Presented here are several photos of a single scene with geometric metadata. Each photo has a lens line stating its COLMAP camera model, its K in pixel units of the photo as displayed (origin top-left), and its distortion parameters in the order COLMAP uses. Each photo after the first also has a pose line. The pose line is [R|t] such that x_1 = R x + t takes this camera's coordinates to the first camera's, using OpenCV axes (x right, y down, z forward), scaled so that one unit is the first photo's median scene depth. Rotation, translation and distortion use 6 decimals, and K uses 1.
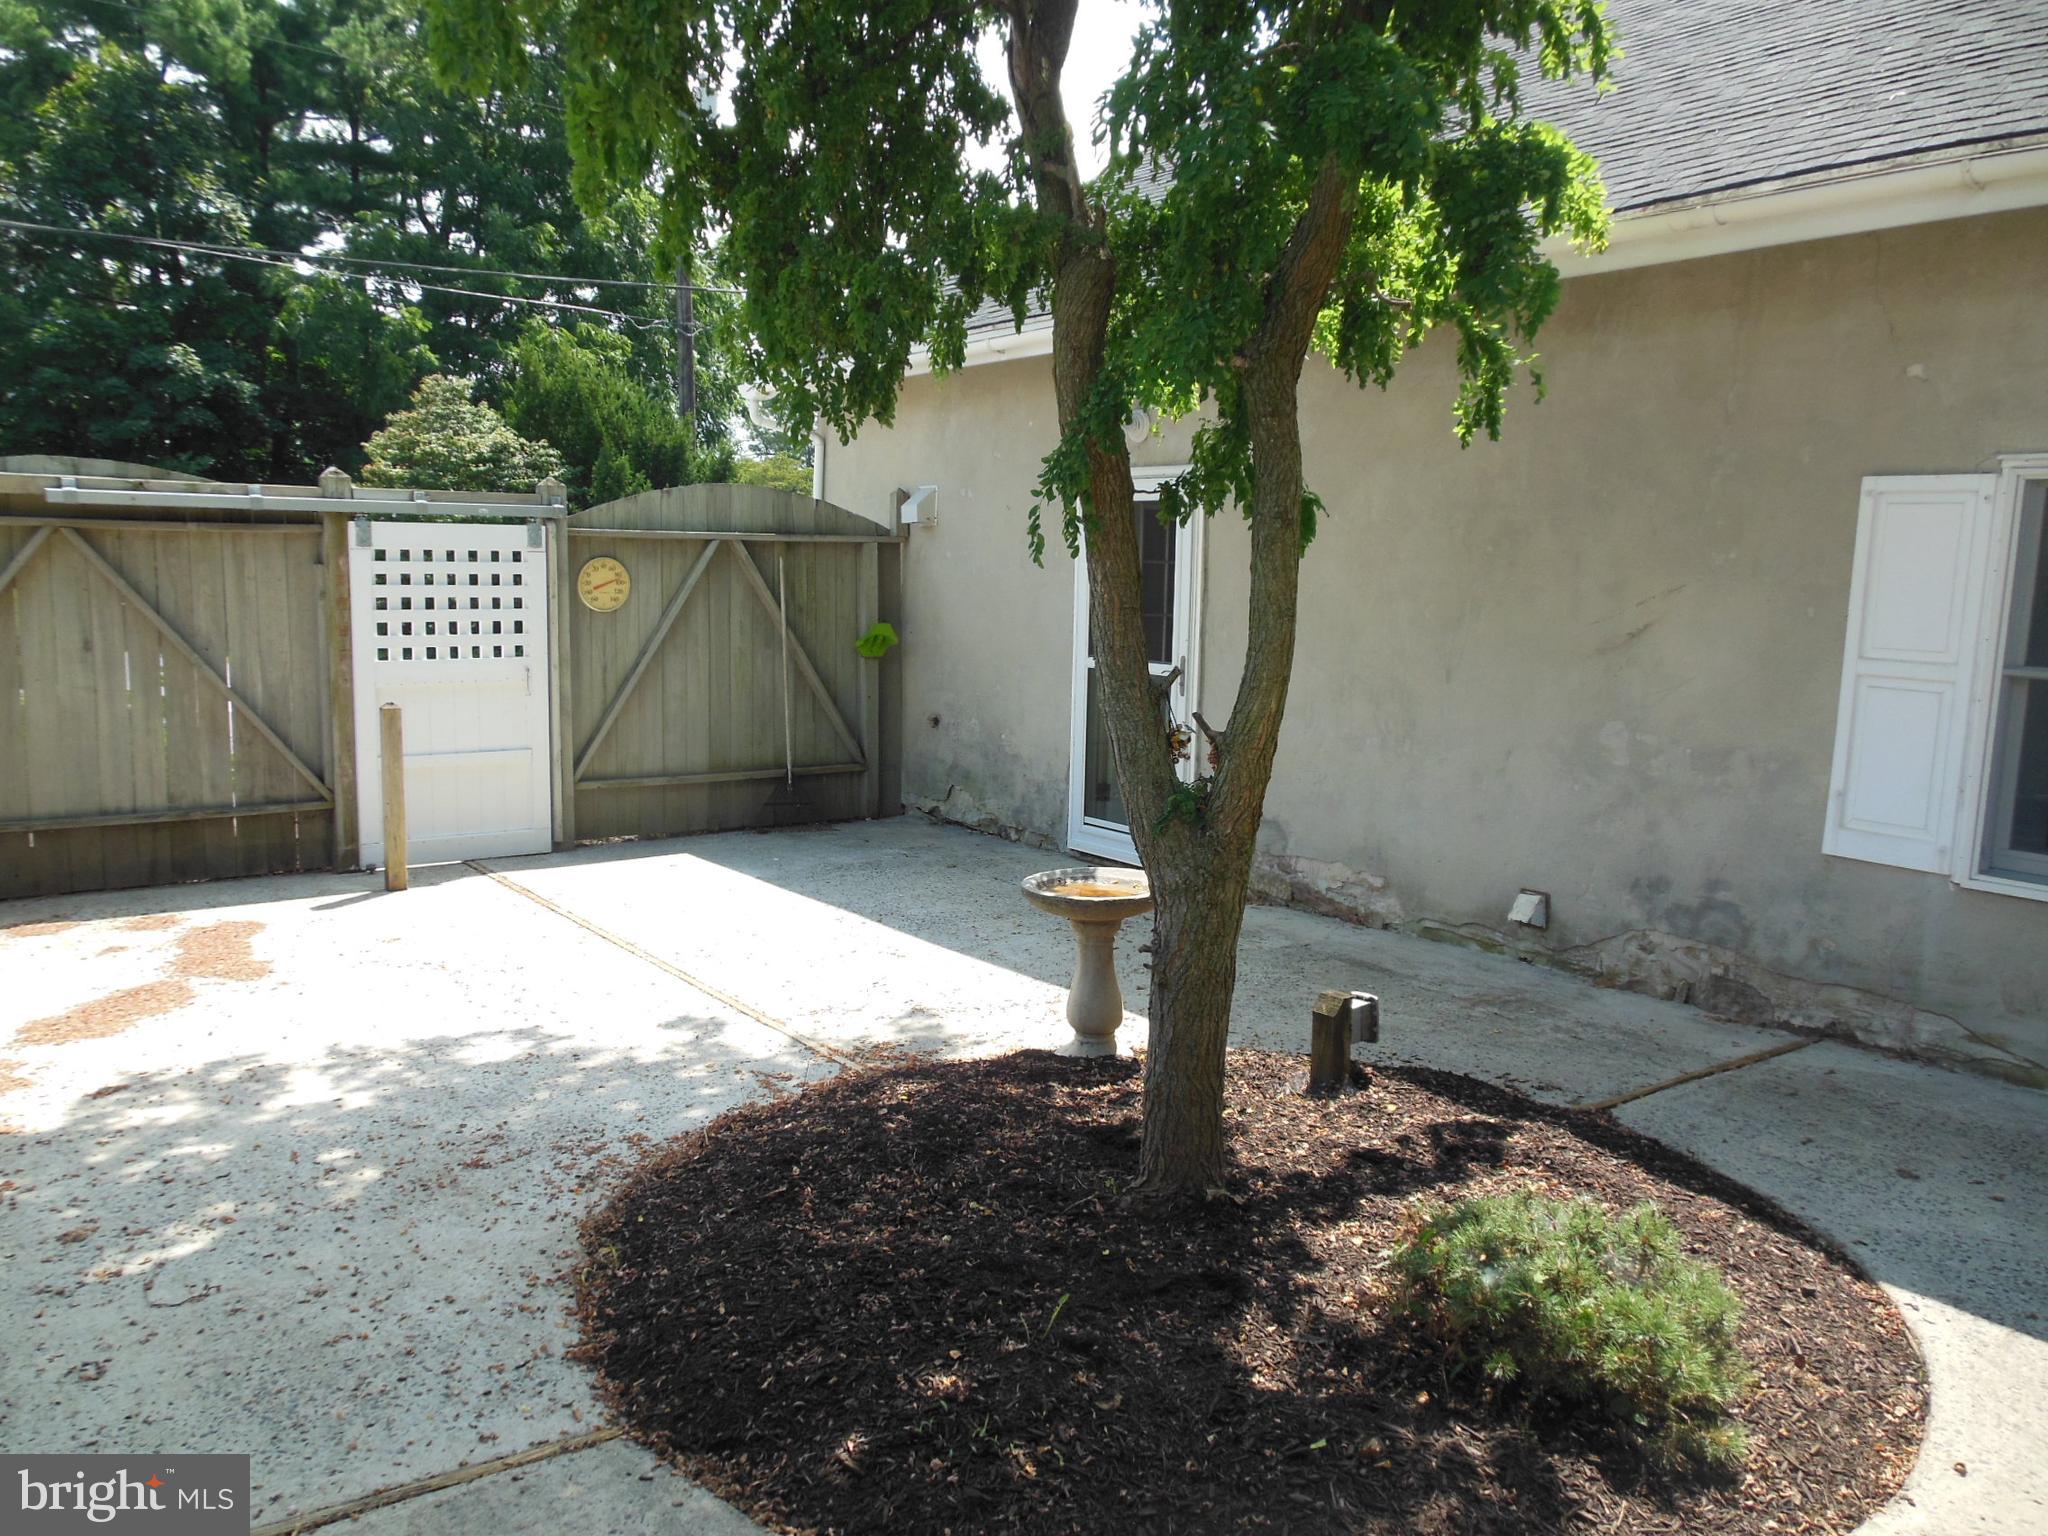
lens RADIAL K [[1569.9, 0, 1024.0], [0, 1569.9, 768.0], [0, 0, 1]] dist [-0.047626, 0.102786]
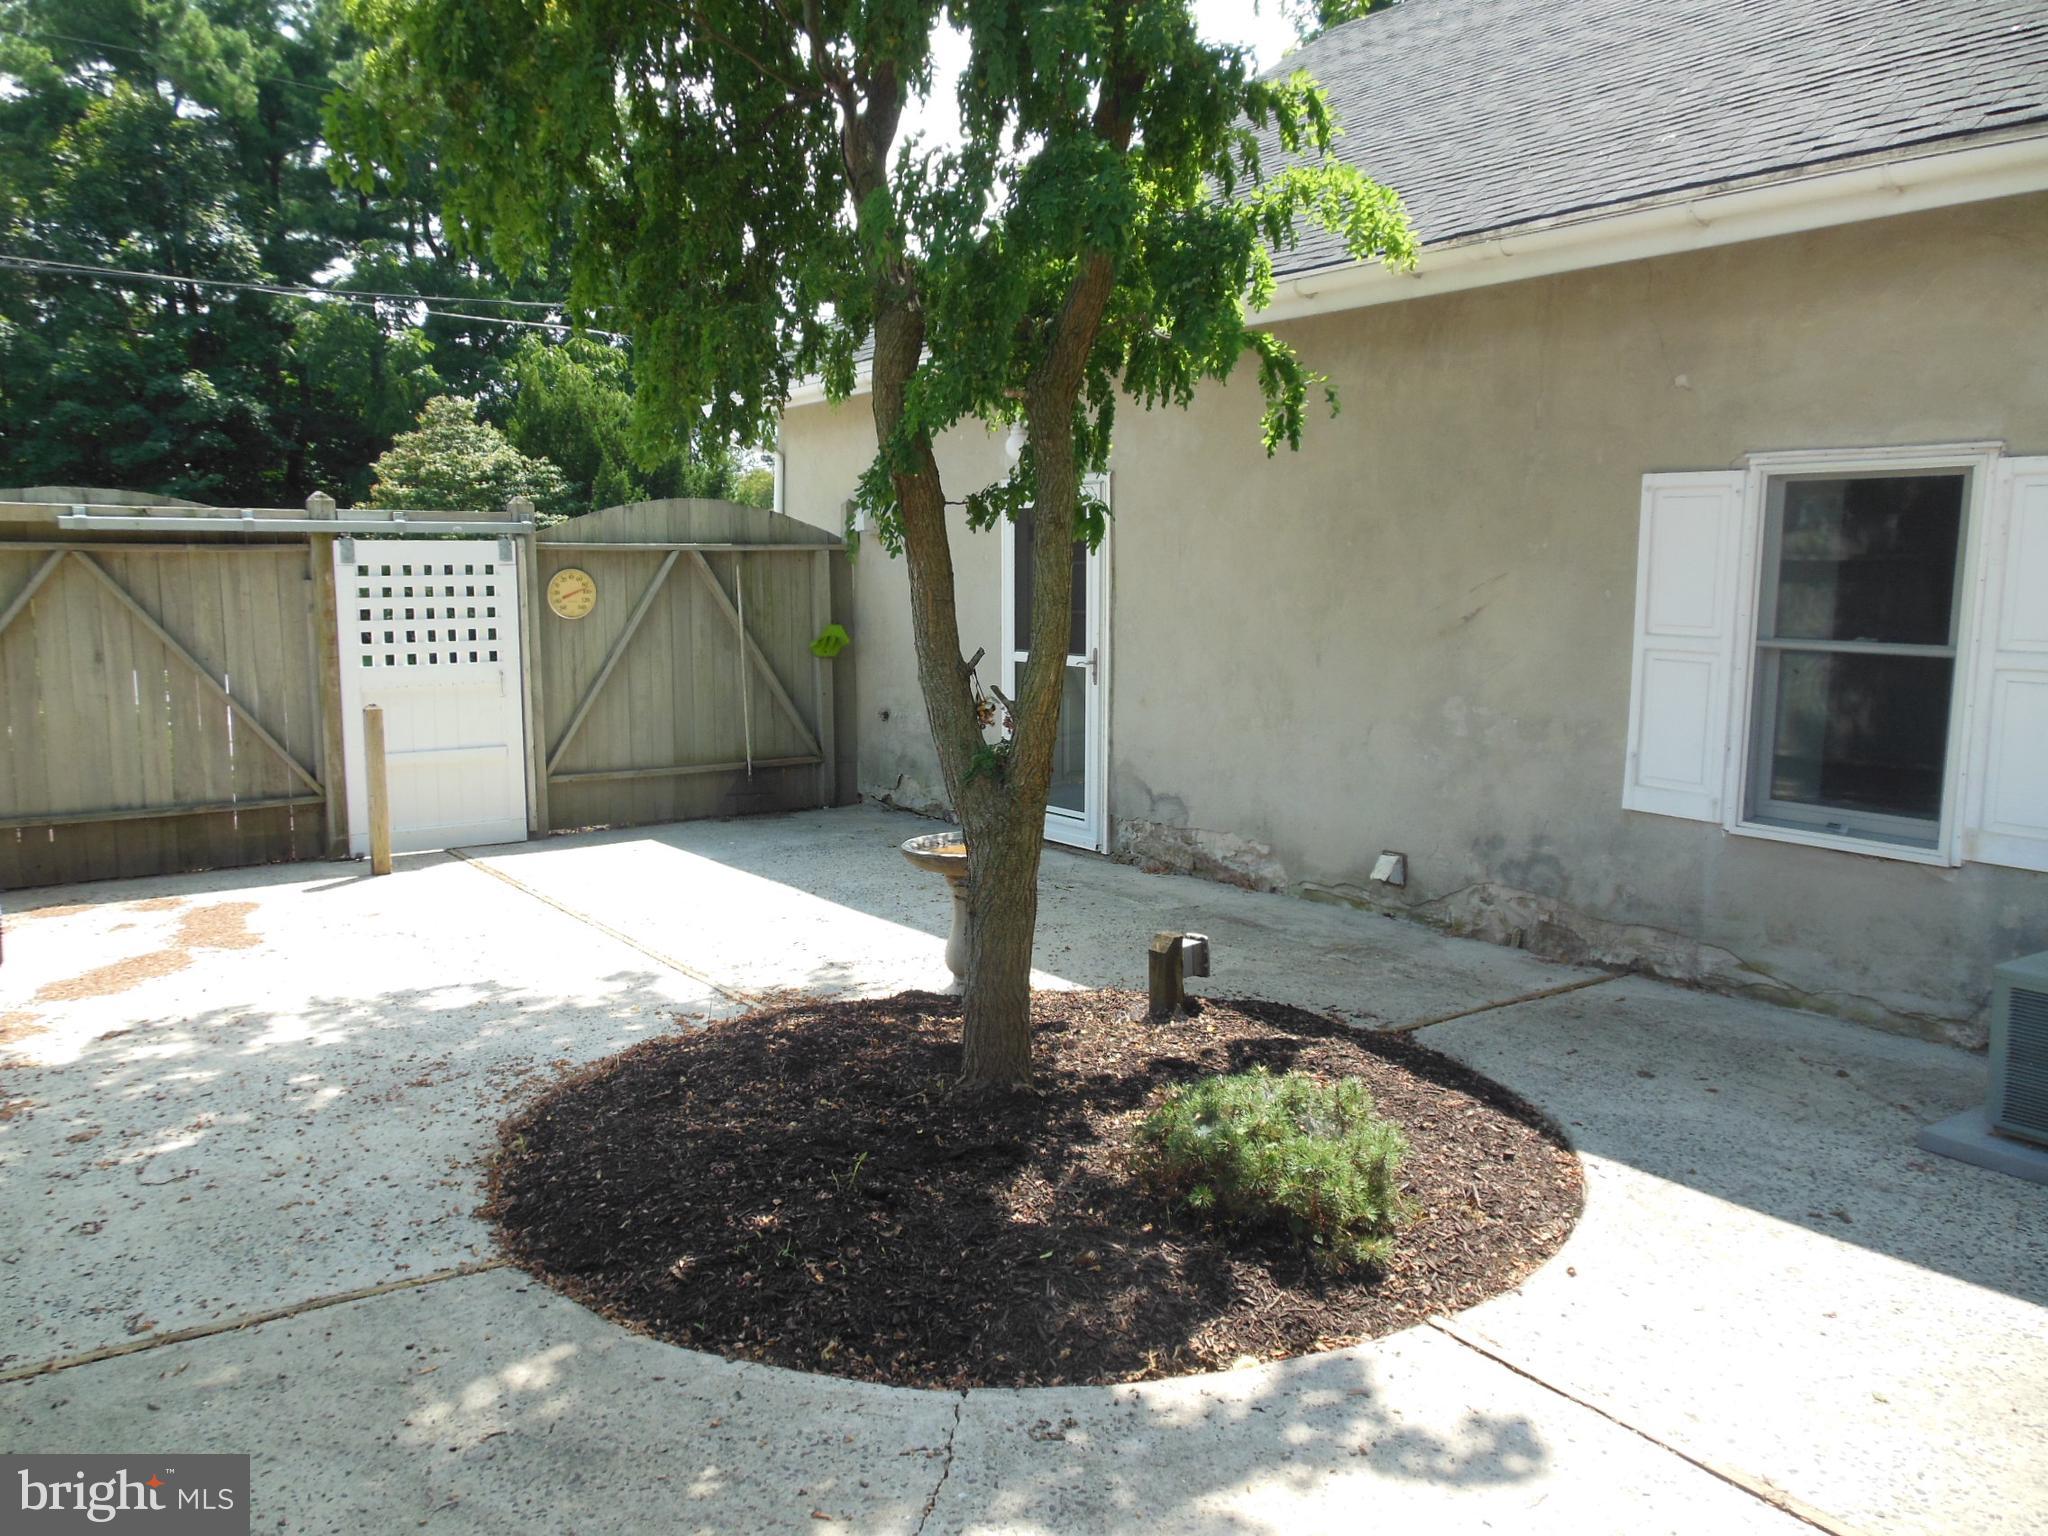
lens RADIAL K [[1576.5, 0, 1027.5], [0, 1576.5, 771.3], [0, 0, 1]] dist [-0.064833, 0.138574]
pose [[0.999724, -0.018551, -0.014414, 0.104331], [0.018539, 0.999828, -0.000986, 0.022038], [0.014430, 0.000719, 0.999896, -0.142534]]
